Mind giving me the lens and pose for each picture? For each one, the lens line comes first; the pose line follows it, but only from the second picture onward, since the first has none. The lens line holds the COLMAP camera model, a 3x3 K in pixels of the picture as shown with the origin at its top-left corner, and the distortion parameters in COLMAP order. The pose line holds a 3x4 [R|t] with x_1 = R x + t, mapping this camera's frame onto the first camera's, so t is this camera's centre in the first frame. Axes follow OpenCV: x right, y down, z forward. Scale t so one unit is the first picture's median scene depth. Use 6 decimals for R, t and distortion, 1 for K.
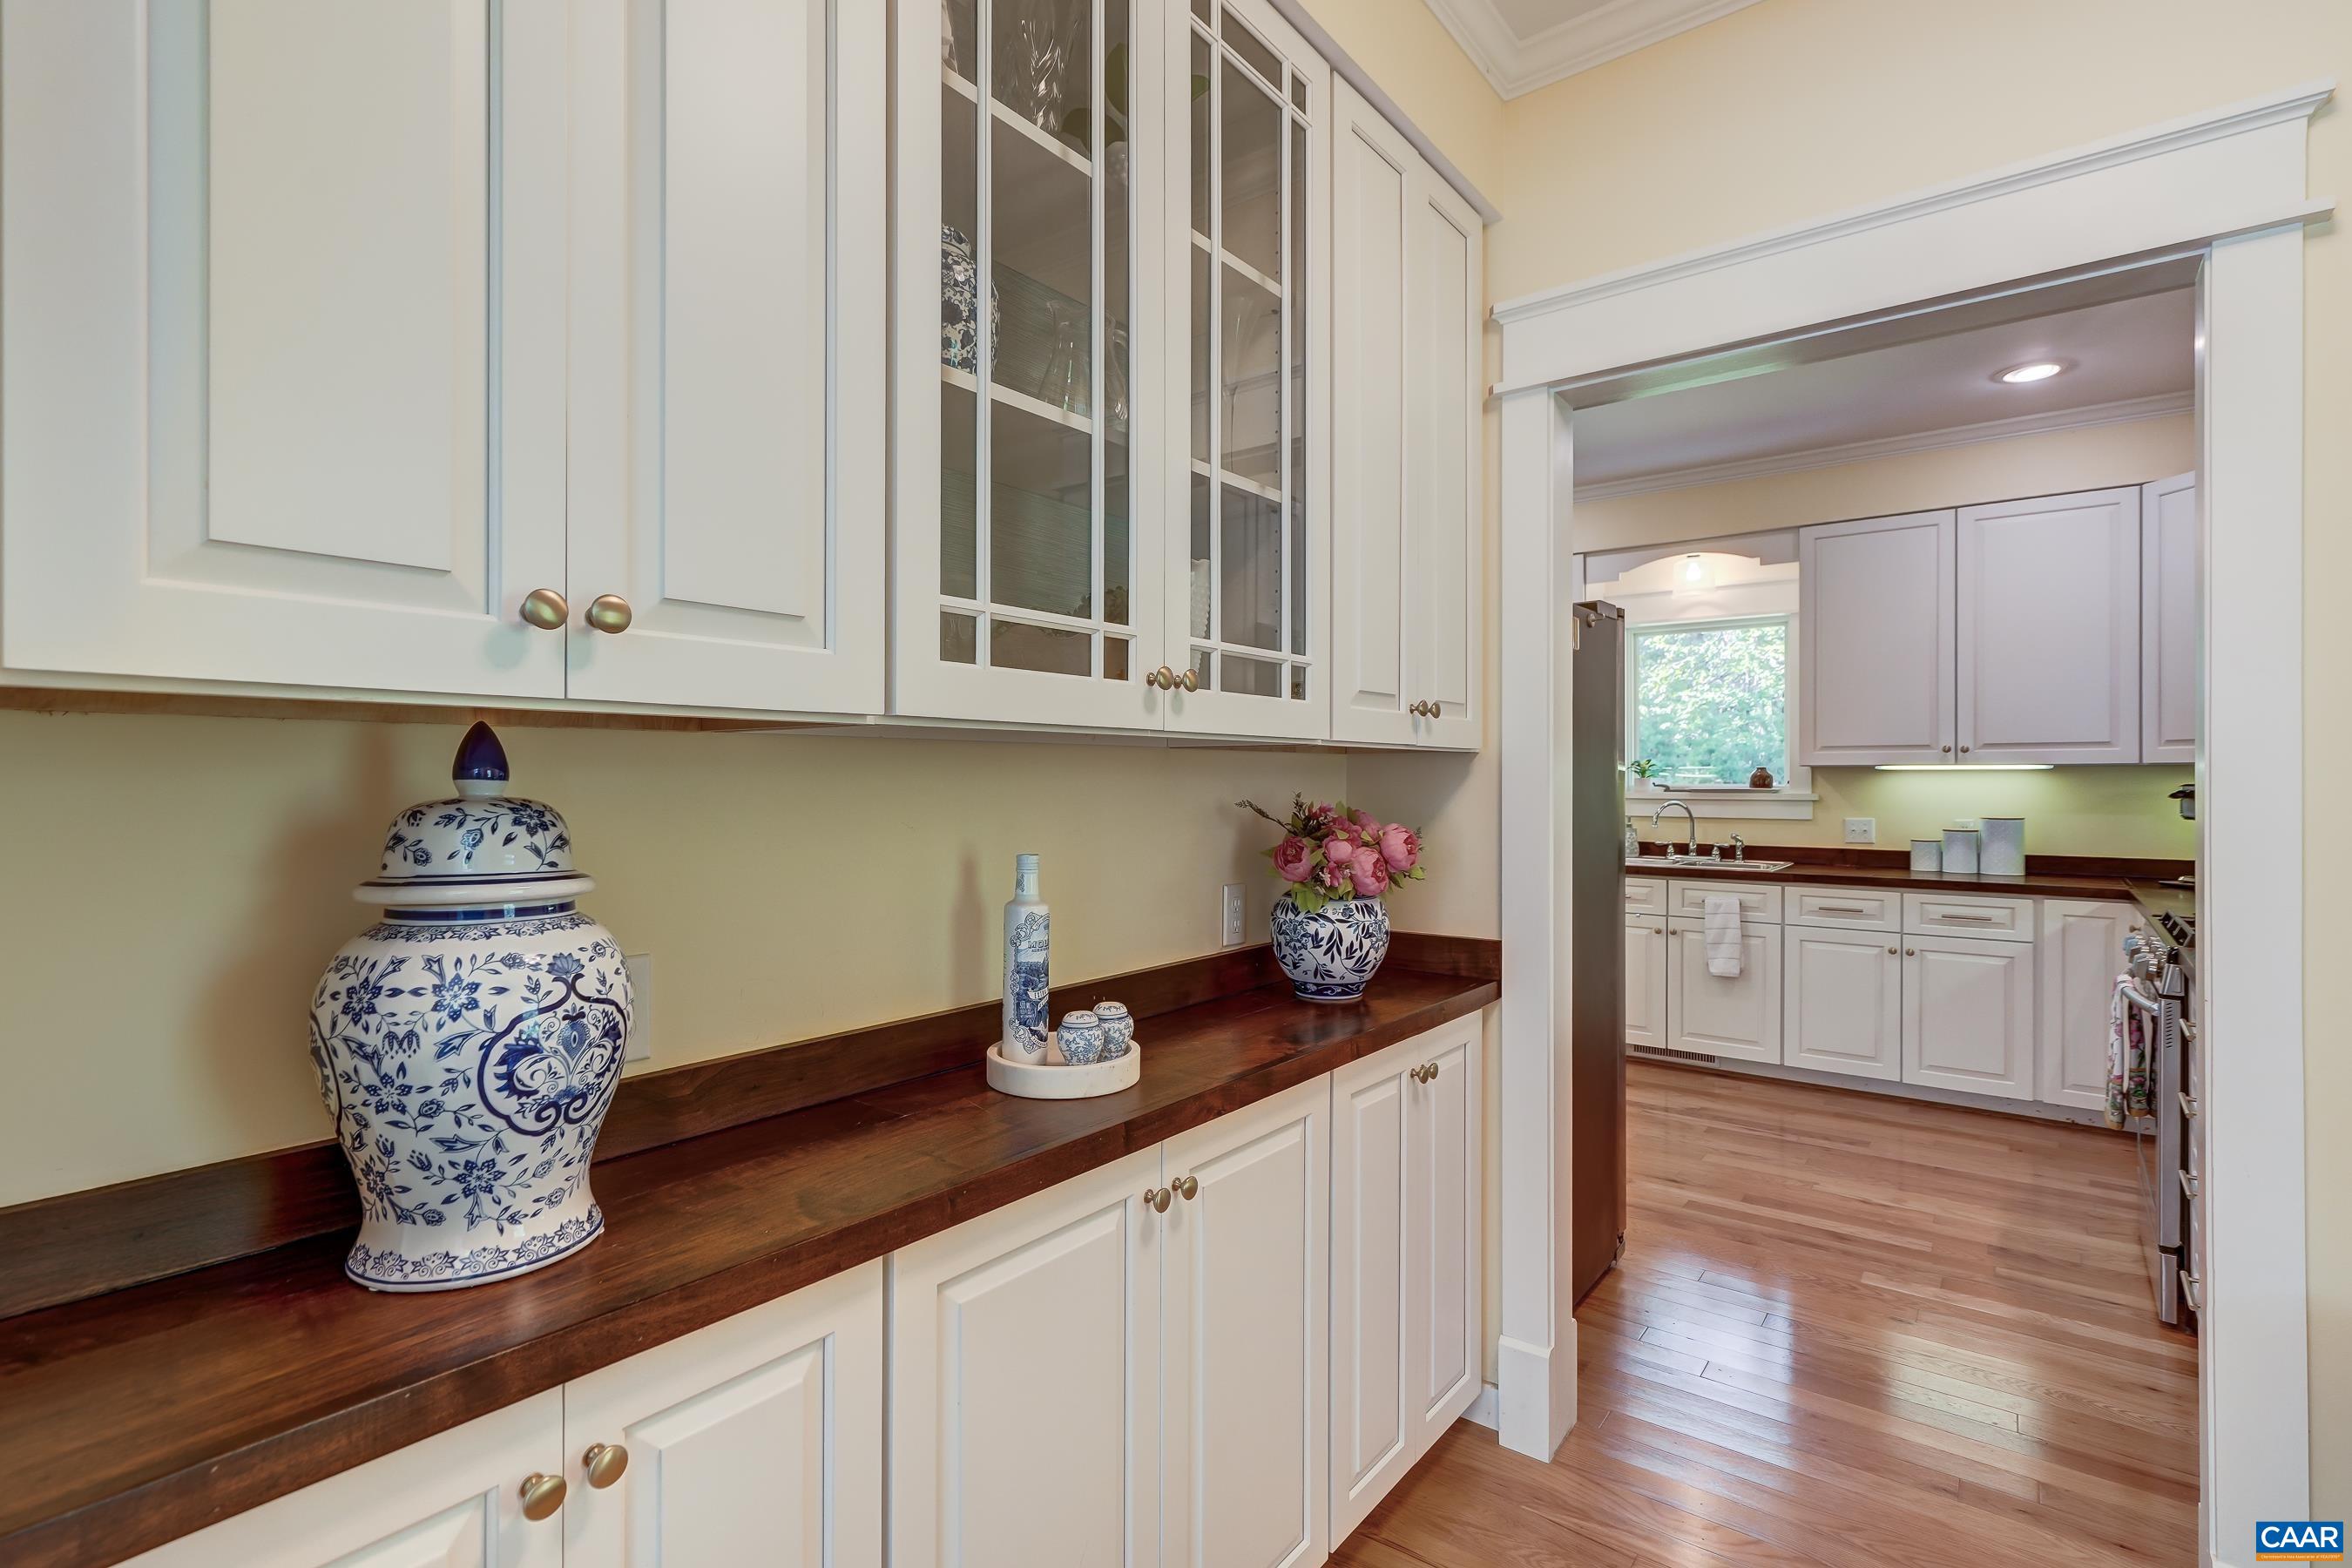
lens RADIAL K [[1128.6, 0, 1176.0], [0, 1128.6, 784.0], [0, 0, 1]] dist [-0.000840, 0.001166]
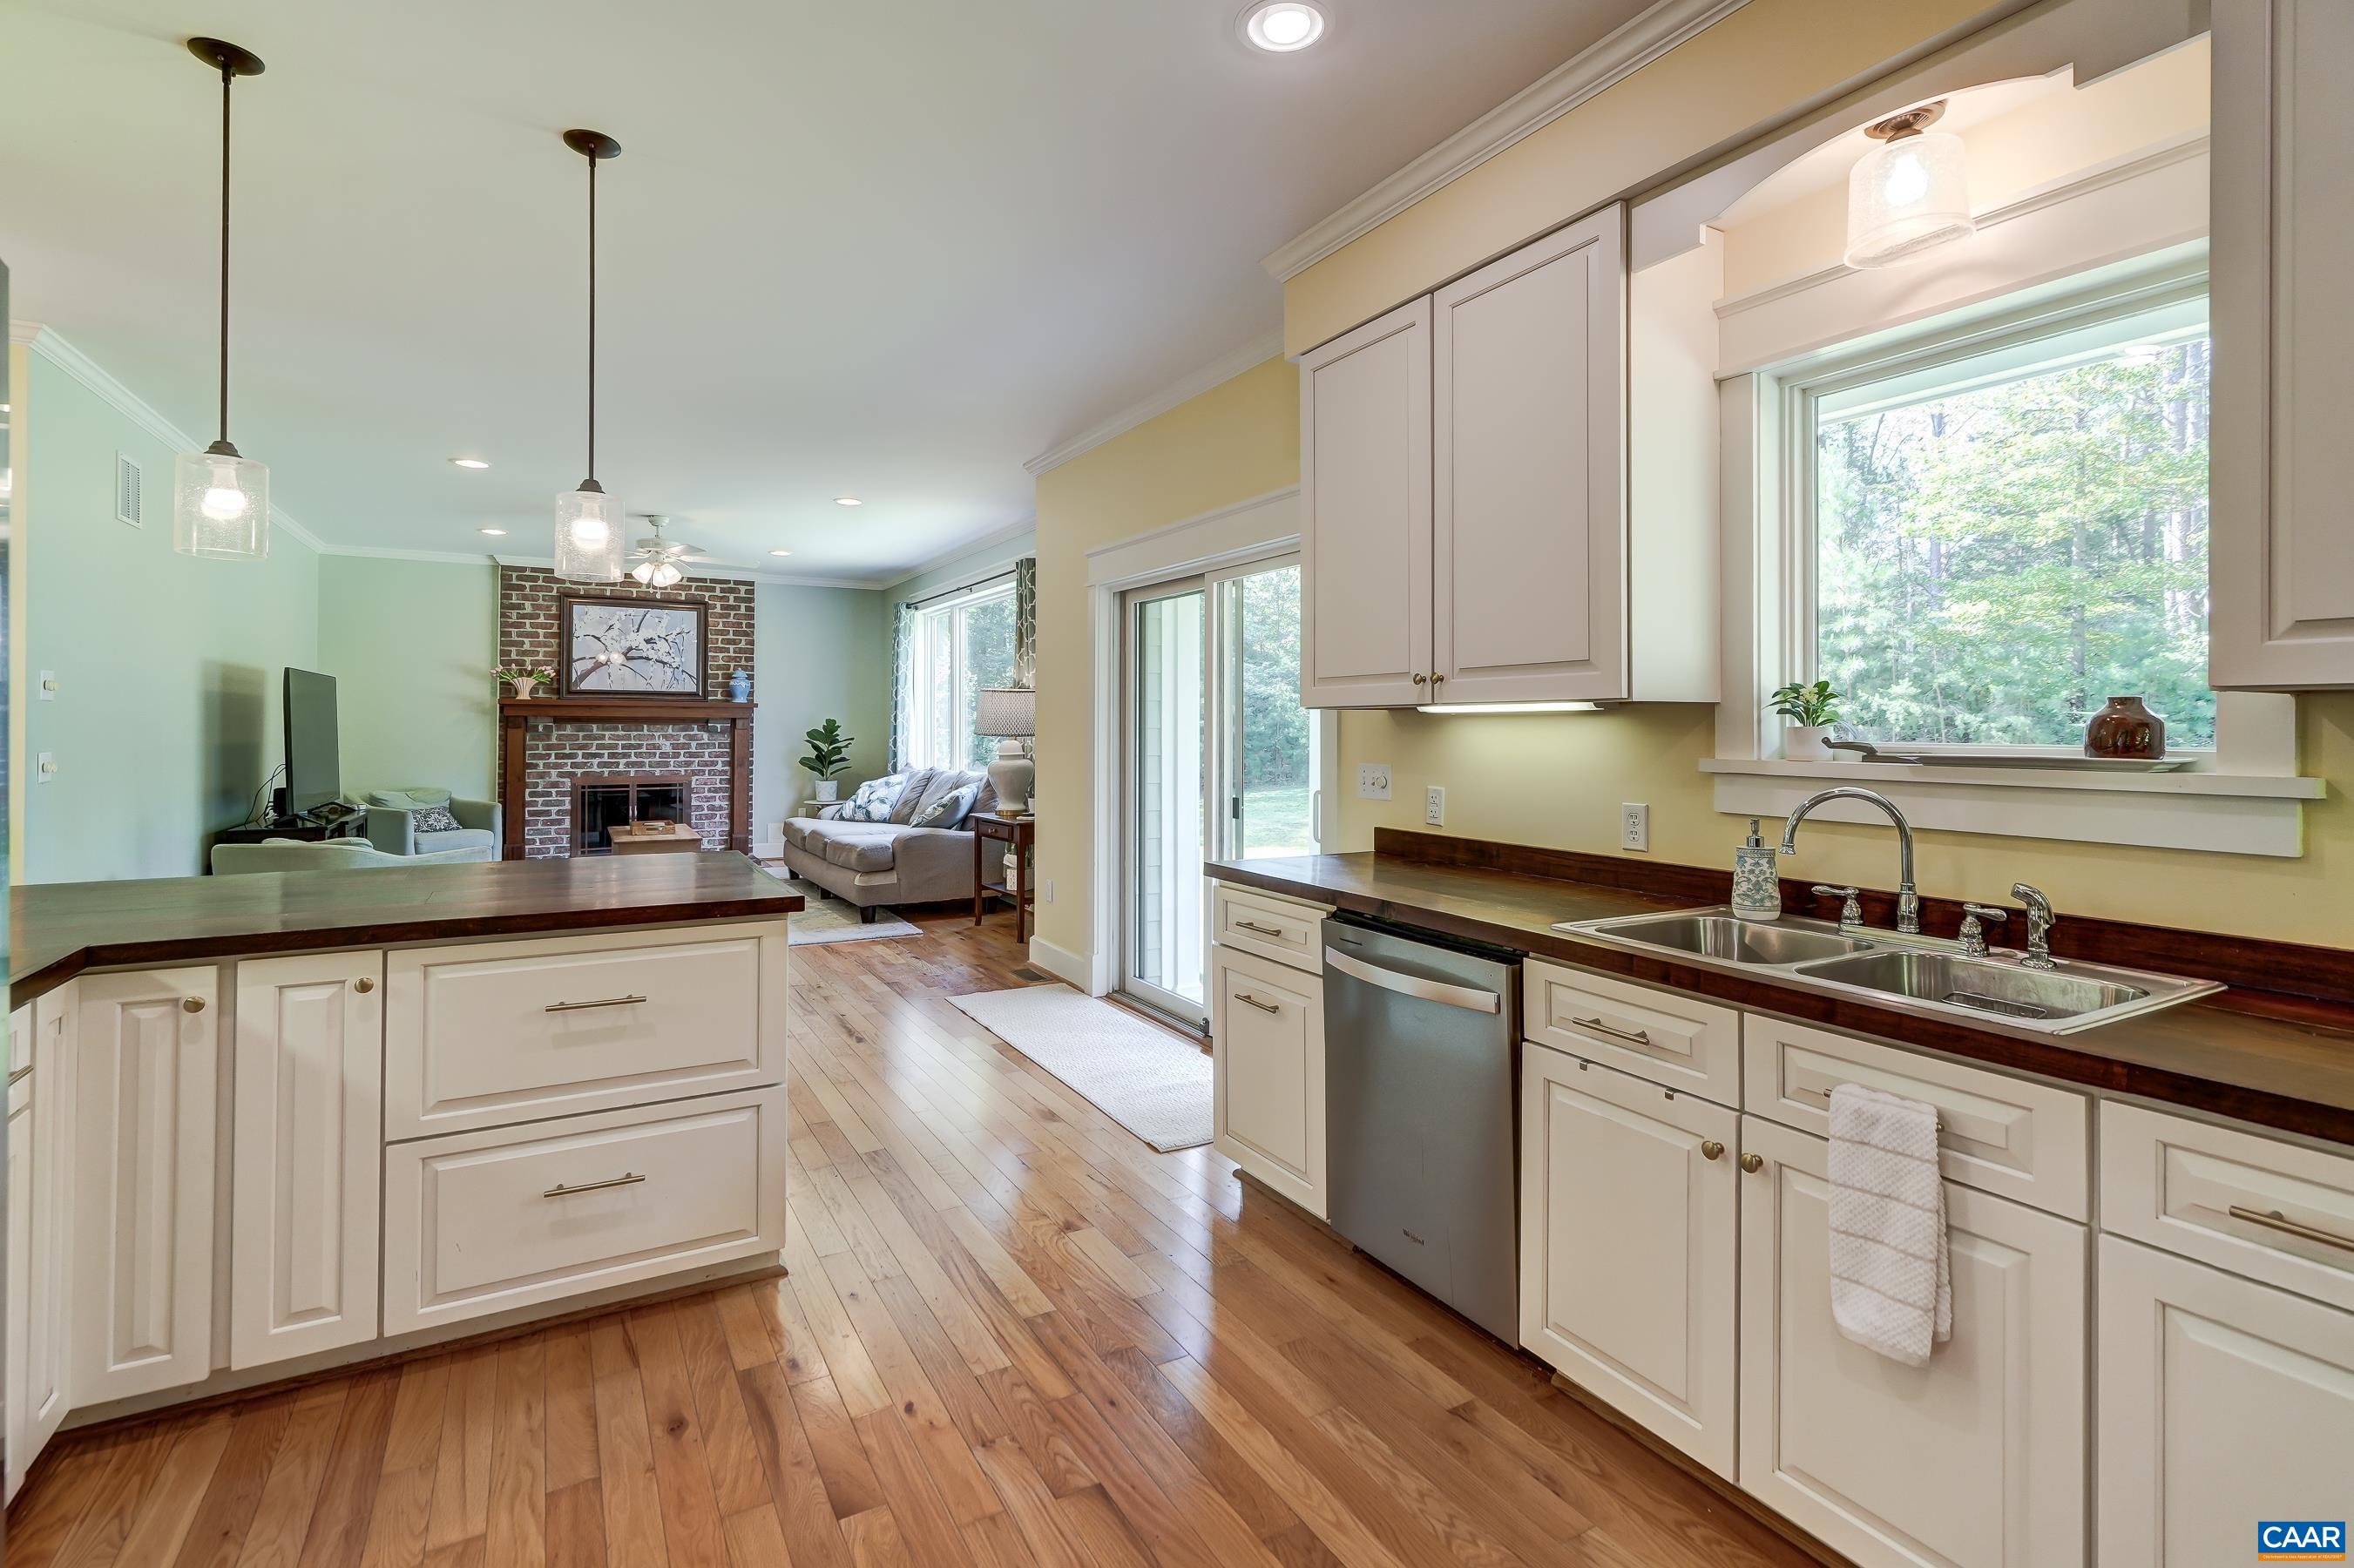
lens RADIAL K [[1096.5, 0, 1189.4], [0, 1096.5, 723.3], [0, 0, 1]] dist [0.001856, 0.001288]
pose [[0.926528, 0.001276, -0.376224, 0.405764], [-0.004962, 0.999949, -0.008830, -0.002119], [0.376193, 0.010048, 0.926487, 0.613992]]
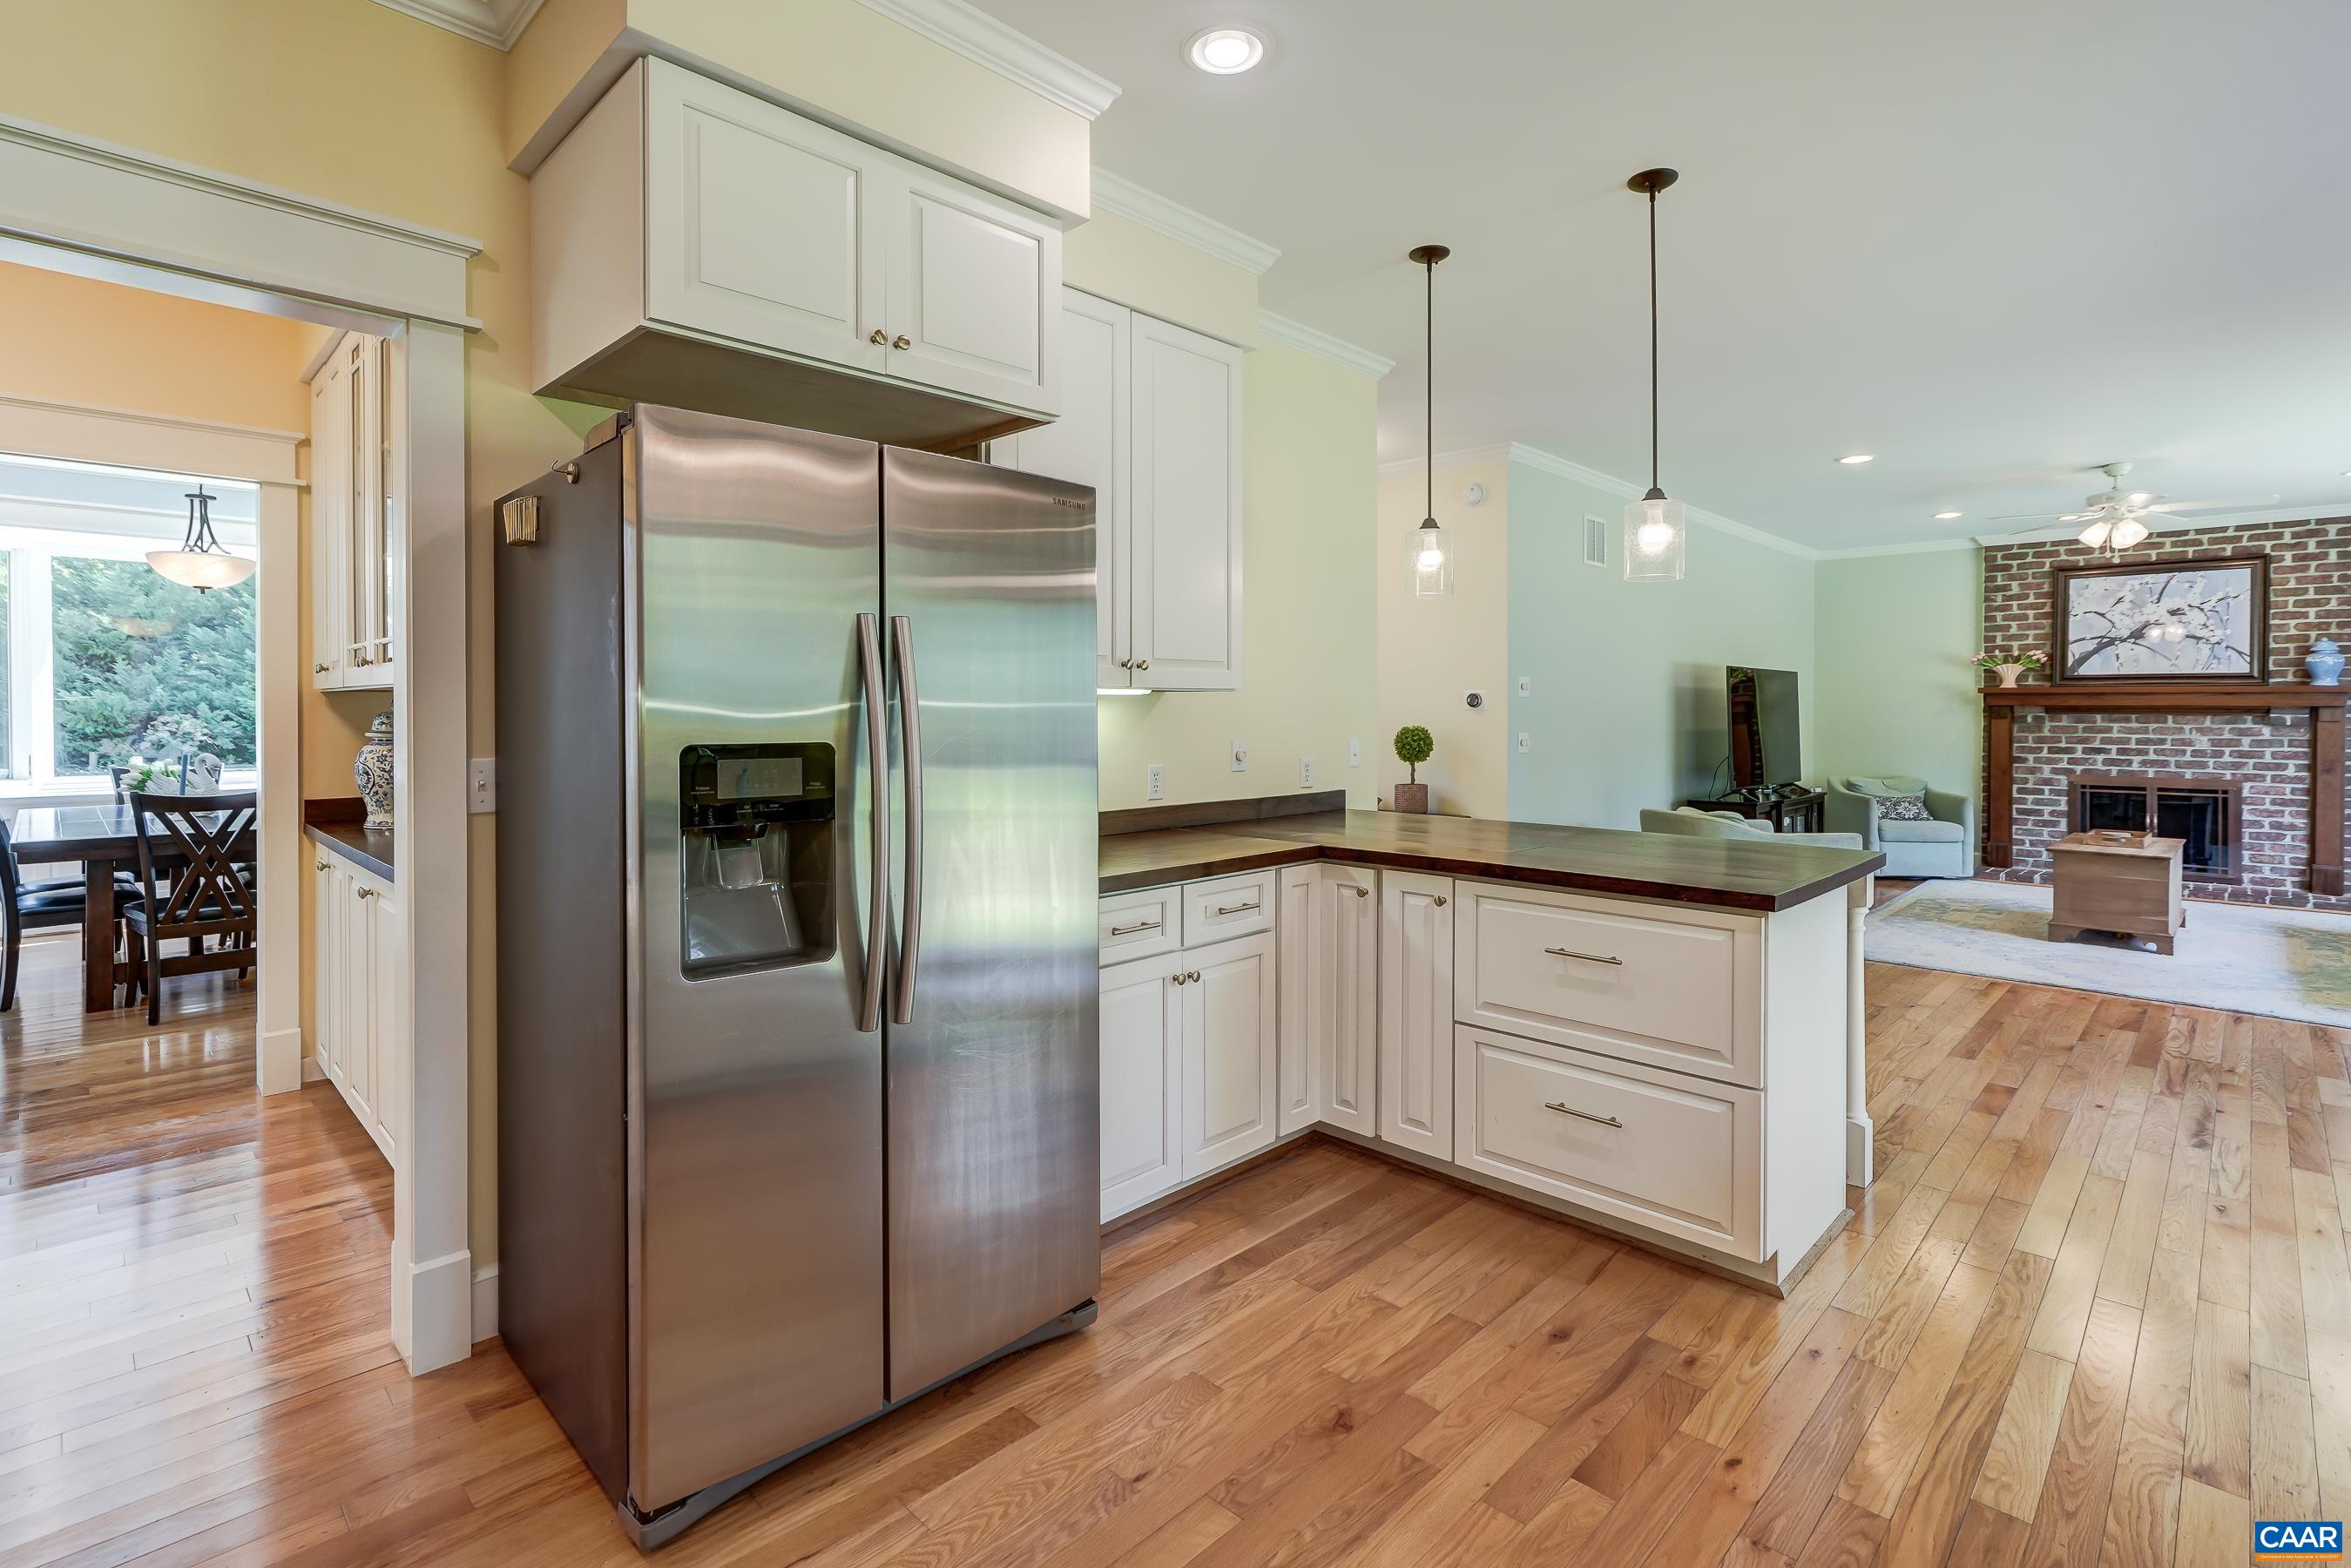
lens RADIAL K [[1106.0, 0, 1167.0], [0, 1106.0, 723.9], [0, 0, 1]] dist [0.001041, 0.000232]
pose [[-0.121809, 0.010210, -0.992501, 1.026808], [-0.010824, 0.999874, 0.011614, -0.004083], [0.992495, 0.012157, -0.121683, 1.462997]]
